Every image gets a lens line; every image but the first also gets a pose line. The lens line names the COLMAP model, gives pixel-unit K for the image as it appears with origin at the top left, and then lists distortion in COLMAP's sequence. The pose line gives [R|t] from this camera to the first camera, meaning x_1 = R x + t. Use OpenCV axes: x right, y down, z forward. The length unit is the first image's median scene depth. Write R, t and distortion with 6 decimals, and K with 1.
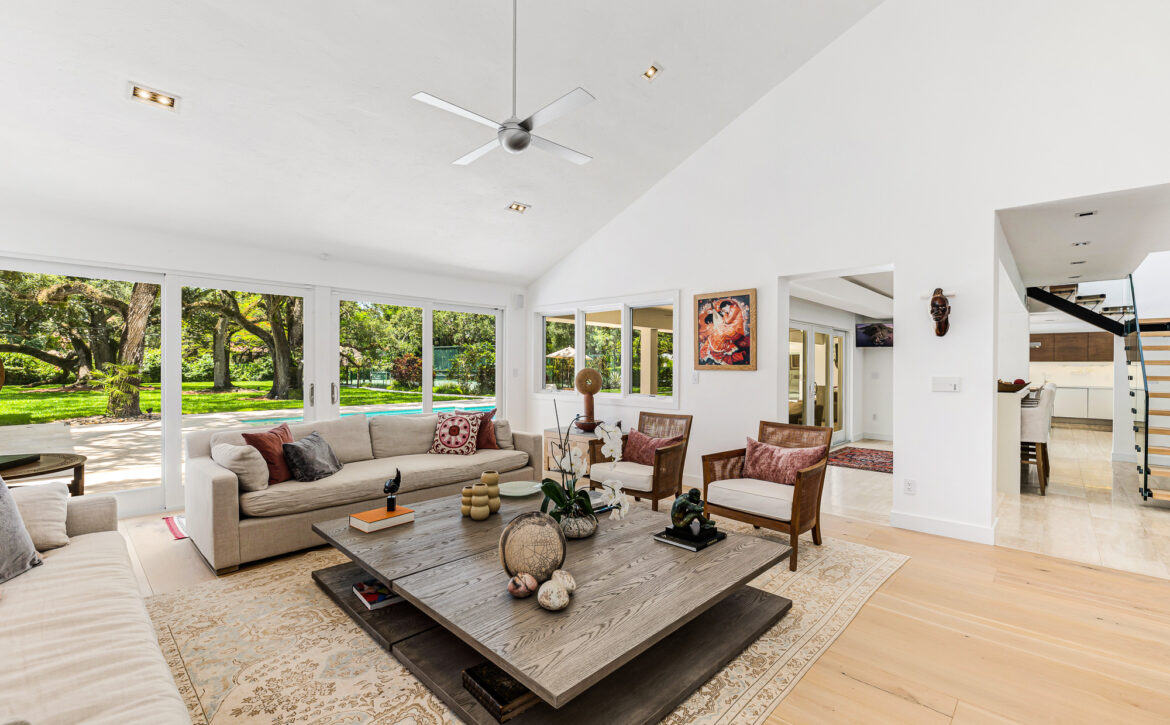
lens RADIAL K [[505.8, 0, 585.0], [0, 505.8, 362.5], [0, 0, 1]] dist [-0.001648, -0.000147]
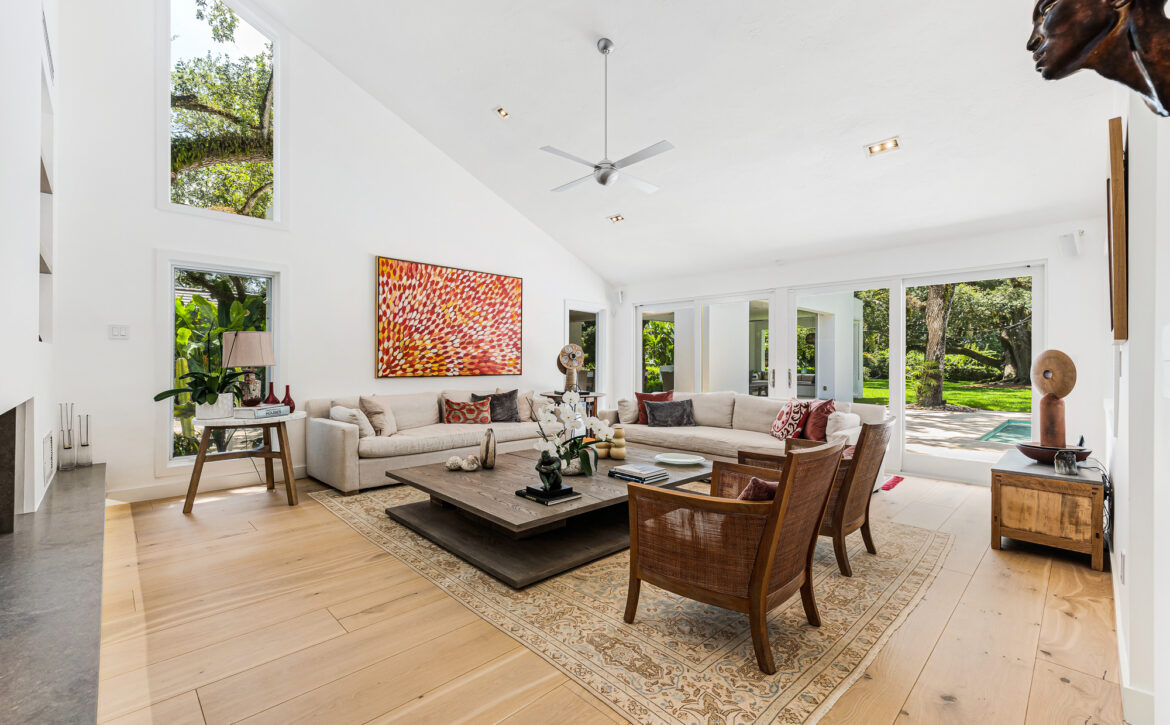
lens RADIAL K [[505.8, 0, 585.0], [0, 505.8, 362.5], [0, 0, 1]] dist [-0.001648, -0.000147]
pose [[-0.055182, -0.007303, -0.998450, 1.104648], [0.002205, 0.999970, -0.007436, 0.052367], [0.998474, -0.002612, -0.055164, 0.960115]]
